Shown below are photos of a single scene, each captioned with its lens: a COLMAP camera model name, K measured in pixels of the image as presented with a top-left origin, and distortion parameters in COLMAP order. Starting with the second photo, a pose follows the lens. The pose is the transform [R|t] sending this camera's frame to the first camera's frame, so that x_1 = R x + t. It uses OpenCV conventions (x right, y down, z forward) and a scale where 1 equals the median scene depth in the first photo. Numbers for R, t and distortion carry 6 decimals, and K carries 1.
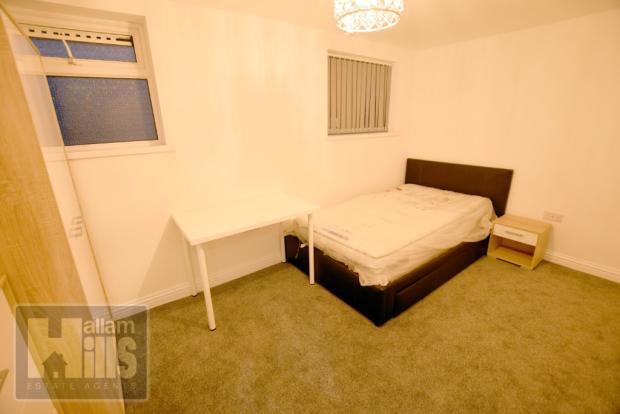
lens RADIAL K [[276.9, 0, 310.0], [0, 276.9, 207.0], [0, 0, 1]] dist [0.000574, 0.000061]
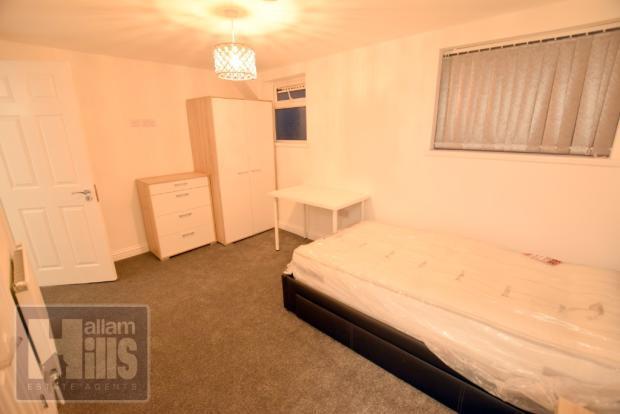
lens RADIAL K [[276.9, 0, 310.0], [0, 276.9, 207.0], [0, 0, 1]] dist [0.000574, 0.000061]
pose [[0.173437, 0.279319, -0.944405, 1.068965], [-0.308380, 0.926117, 0.217278, -0.205888], [0.935319, 0.253551, 0.246759, 0.615636]]
